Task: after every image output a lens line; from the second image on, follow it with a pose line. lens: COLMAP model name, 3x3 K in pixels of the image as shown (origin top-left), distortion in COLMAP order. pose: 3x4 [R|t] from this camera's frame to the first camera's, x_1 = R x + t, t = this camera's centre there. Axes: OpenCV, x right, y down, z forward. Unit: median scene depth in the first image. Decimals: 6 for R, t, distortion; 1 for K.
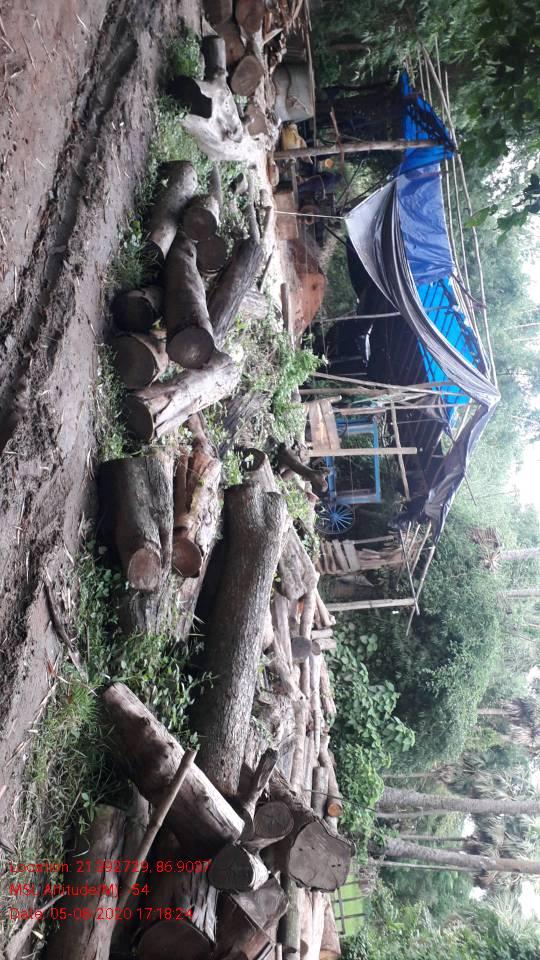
lens RADIAL K [[766.3, 0, 270.0], [0, 766.3, 480.0], [0, 0, 1]] dist [0.096650, -0.168159]
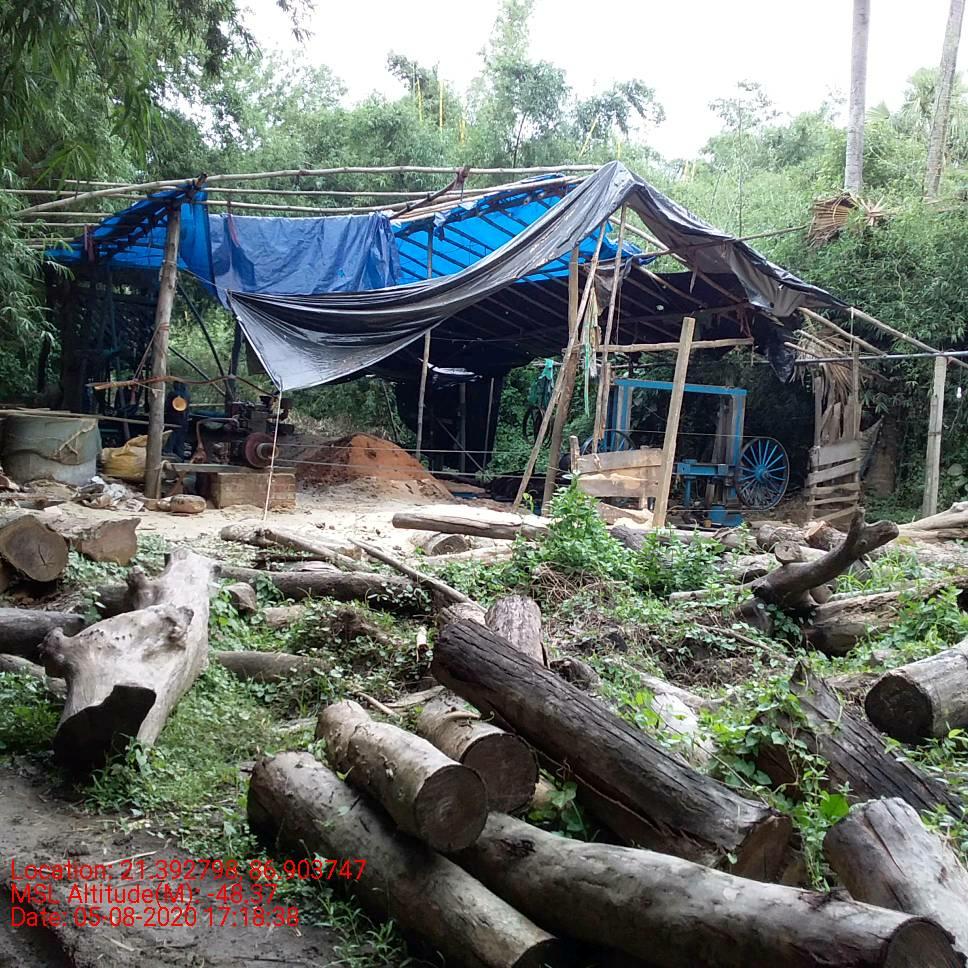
lens RADIAL K [[1165.7, 0, 486.1], [0, 1165.7, 458.5], [0, 0, 1]] dist [0.073891, -0.034275]
pose [[0.147334, -0.987611, 0.054012, 0.020772], [0.987049, 0.143307, -0.072098, -0.108271], [0.063465, 0.063935, 0.995934, 0.142986]]
